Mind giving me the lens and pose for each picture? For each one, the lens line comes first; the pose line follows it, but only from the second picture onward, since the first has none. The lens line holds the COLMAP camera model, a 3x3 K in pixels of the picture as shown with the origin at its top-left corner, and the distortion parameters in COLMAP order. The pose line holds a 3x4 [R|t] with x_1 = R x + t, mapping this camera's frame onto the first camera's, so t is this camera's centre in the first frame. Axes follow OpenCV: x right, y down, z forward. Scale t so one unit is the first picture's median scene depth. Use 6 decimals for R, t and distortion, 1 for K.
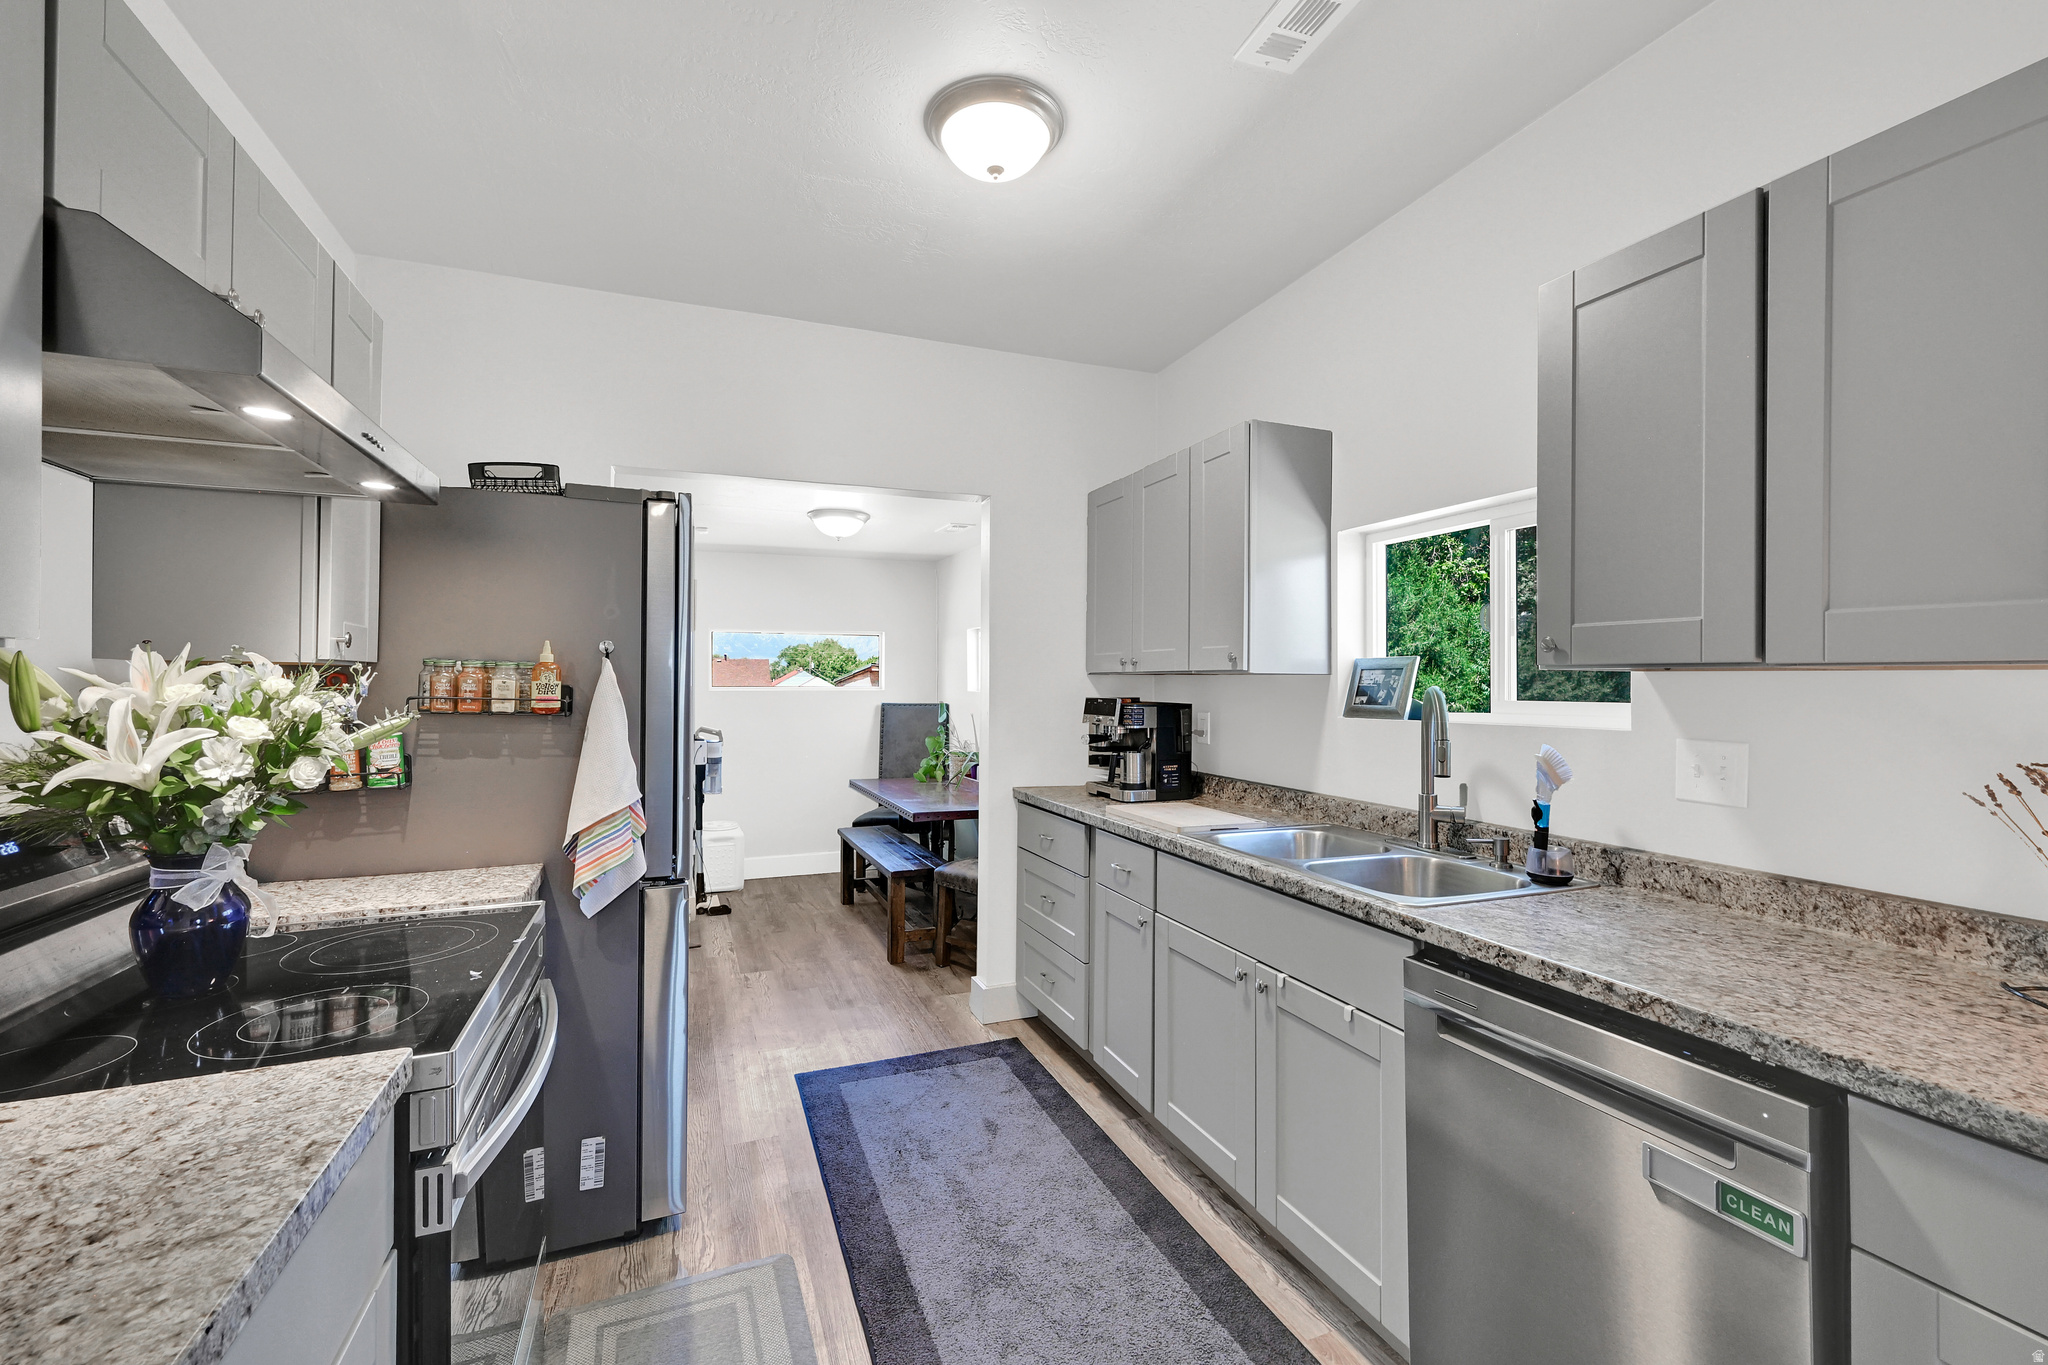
lens RADIAL K [[865.3, 0, 1018.5], [0, 865.3, 679.1], [0, 0, 1]] dist [-0.000213, 0.000011]
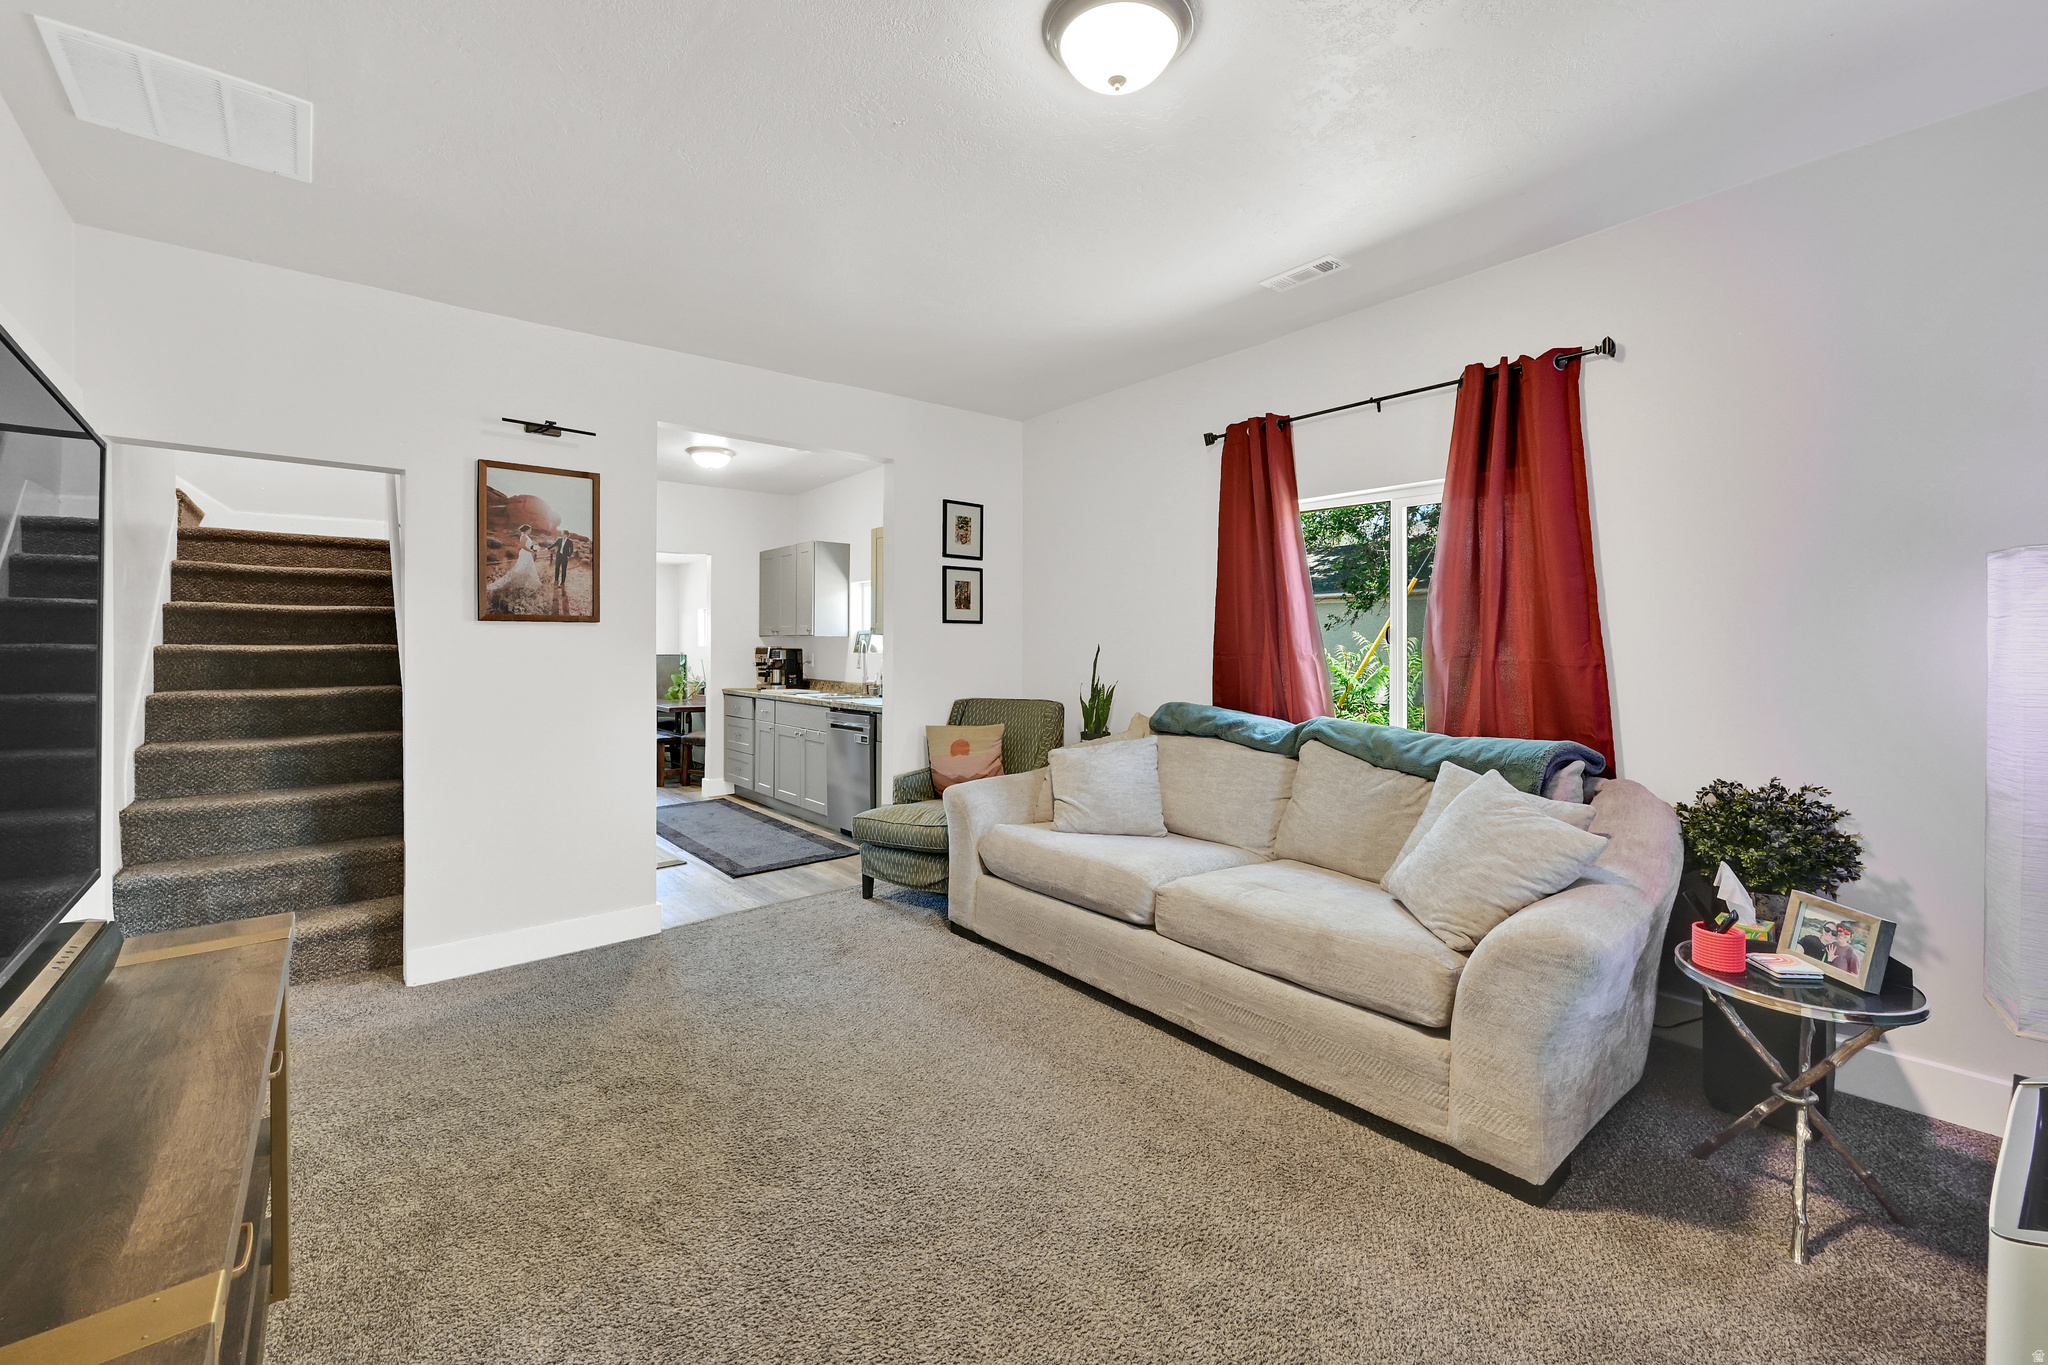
lens RADIAL K [[833.4, 0, 1062.8], [0, 833.4, 646.3], [0, 0, 1]] dist [-0.000129, 0.000182]
pose [[0.937180, -0.005201, 0.348808, 0.063708], [0.002788, 0.999969, 0.007418, 0.005661], [-0.348836, -0.005979, 0.937165, -1.215573]]
